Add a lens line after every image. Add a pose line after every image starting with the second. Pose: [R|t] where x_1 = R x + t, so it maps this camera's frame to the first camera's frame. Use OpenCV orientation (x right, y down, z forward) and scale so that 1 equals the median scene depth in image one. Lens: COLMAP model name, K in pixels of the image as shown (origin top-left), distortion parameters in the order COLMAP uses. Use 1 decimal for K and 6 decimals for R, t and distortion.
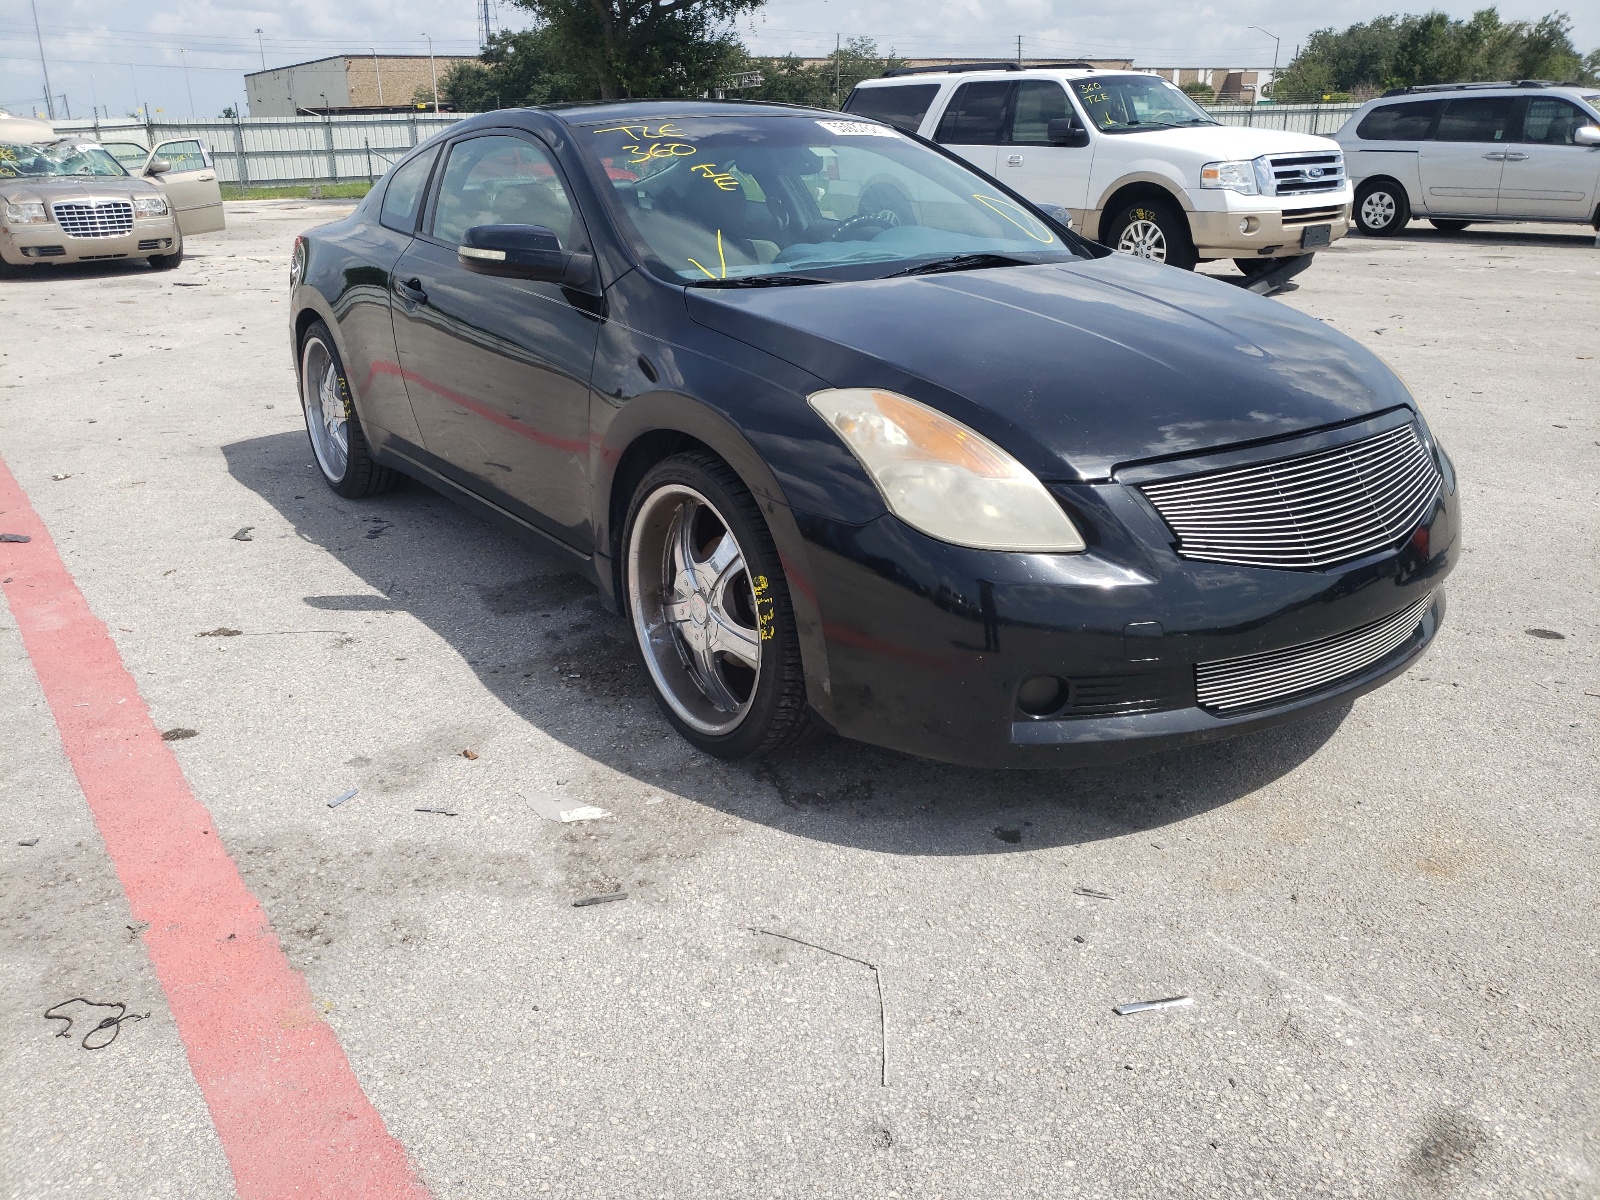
lens RADIAL K [[1222.1, 0, 800.0], [0, 1222.1, 600.0], [0, 0, 1]] dist [-0.015073, -0.008860]
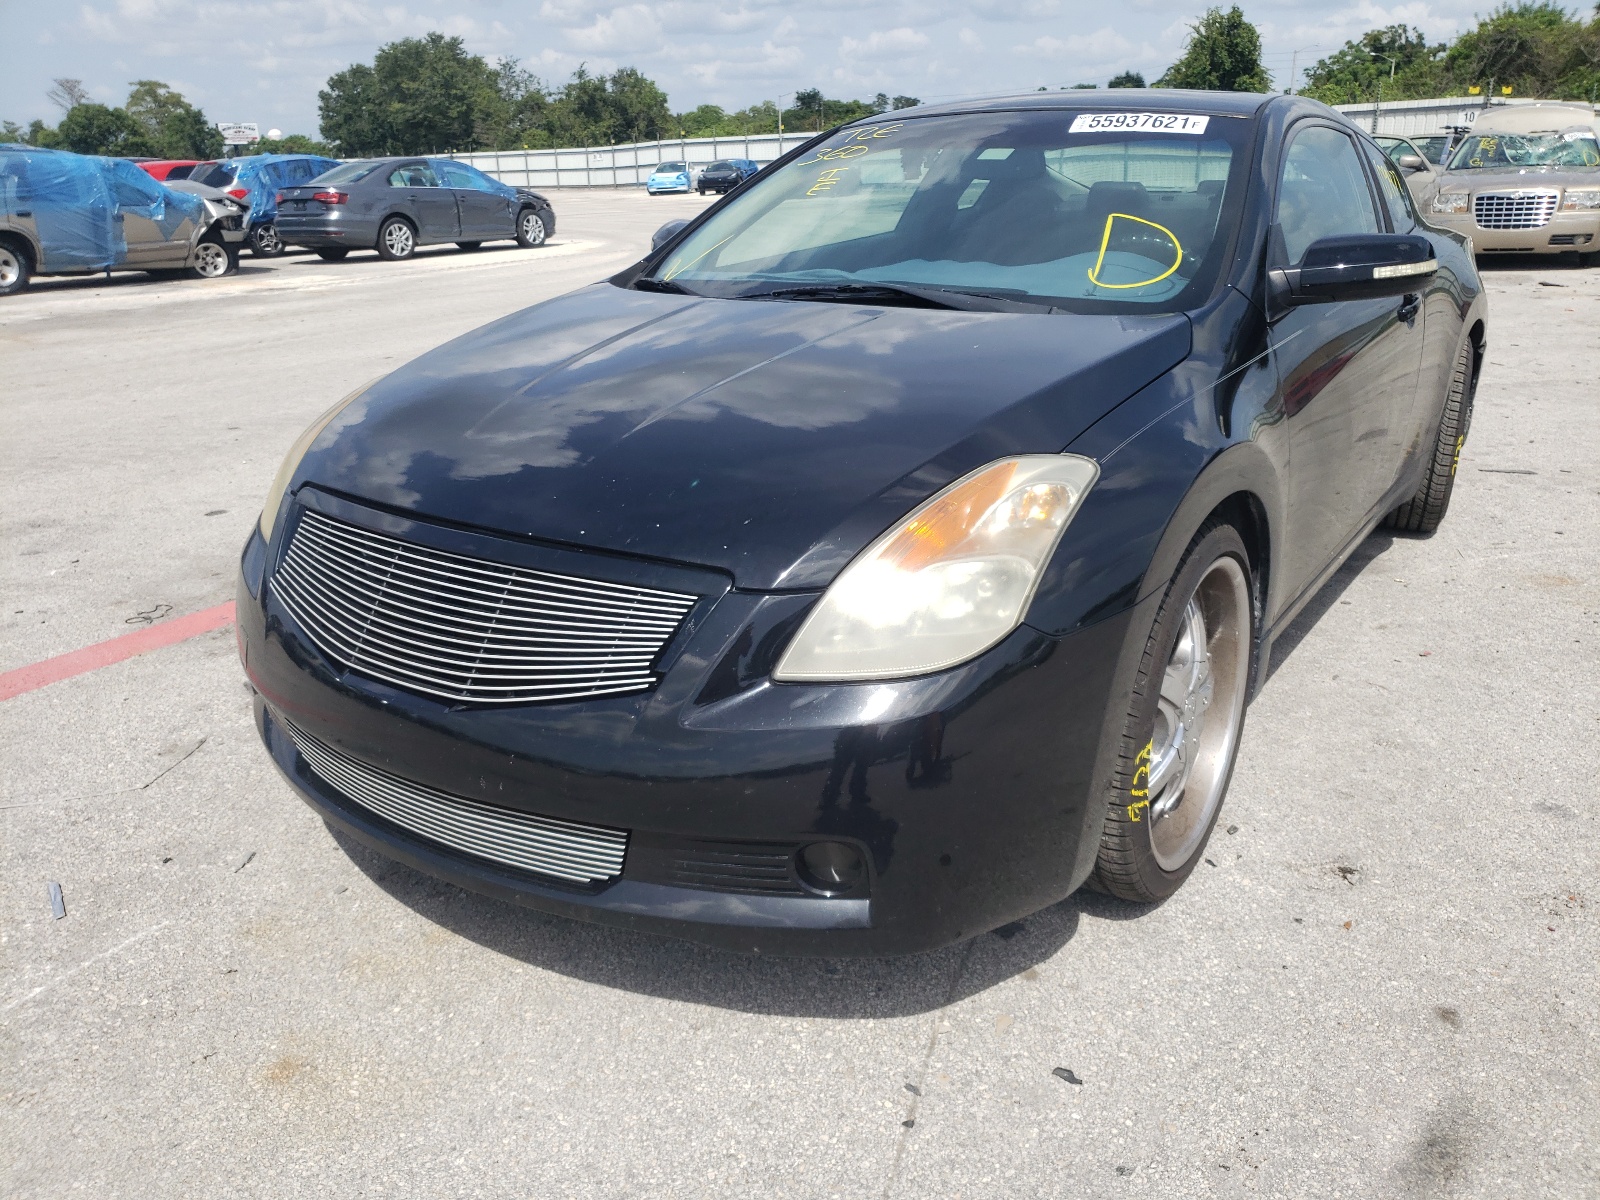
lens RADIAL K [[1207.2, 0, 800.0], [0, 1207.2, 600.0], [0, 0, 1]] dist [-0.002266, -0.001165]
pose [[0.344871, 0.306870, -0.887071, 0.898484], [-0.296806, 0.932211, 0.207094, -0.239186], [0.890489, 0.191868, 0.412573, 0.664077]]
